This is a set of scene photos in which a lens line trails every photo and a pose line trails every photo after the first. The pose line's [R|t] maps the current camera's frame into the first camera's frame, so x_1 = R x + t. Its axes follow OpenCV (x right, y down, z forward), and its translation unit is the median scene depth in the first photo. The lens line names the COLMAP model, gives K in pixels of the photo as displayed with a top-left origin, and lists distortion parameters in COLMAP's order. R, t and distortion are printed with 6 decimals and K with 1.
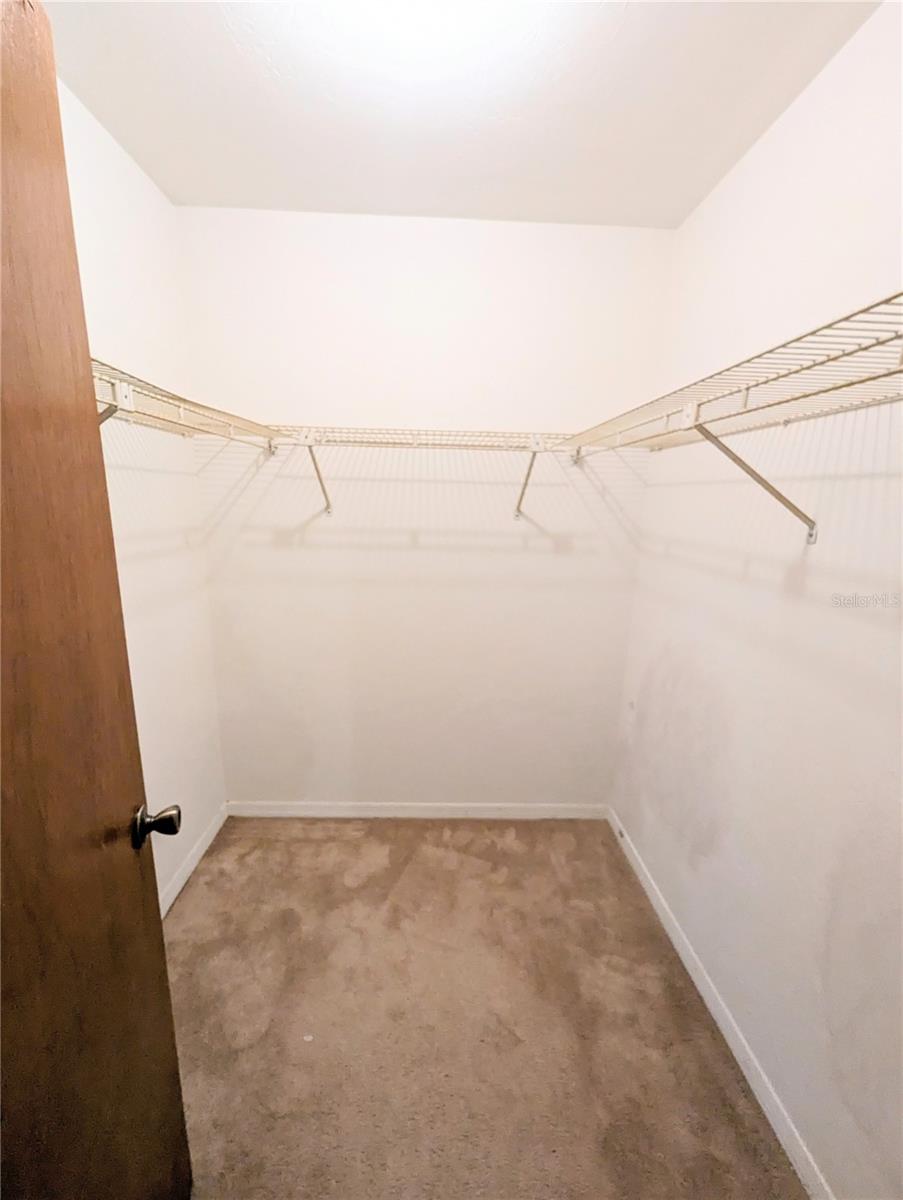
lens RADIAL K [[475.3, 0, 452.0], [0, 475.3, 600.7], [0, 0, 1]] dist [0.001504, -0.000904]
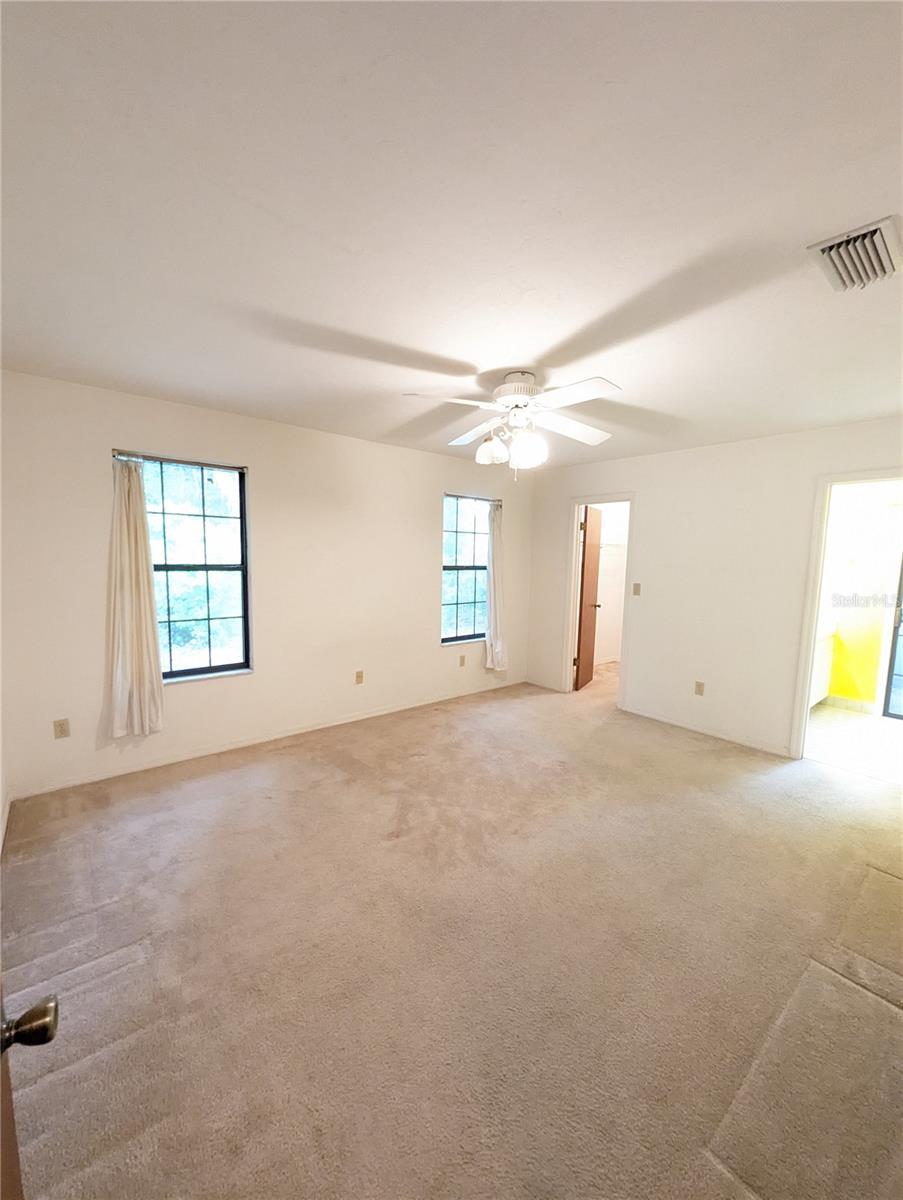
lens RADIAL K [[475.3, 0, 451.1], [0, 475.3, 601.2], [0, 0, 1]] dist [0.001504, -0.000904]
pose [[0.628114, 0.072767, -0.774711, 3.370652], [-0.178110, 0.982630, -0.052110, 1.150842], [0.757463, 0.170715, 0.630164, -4.951569]]
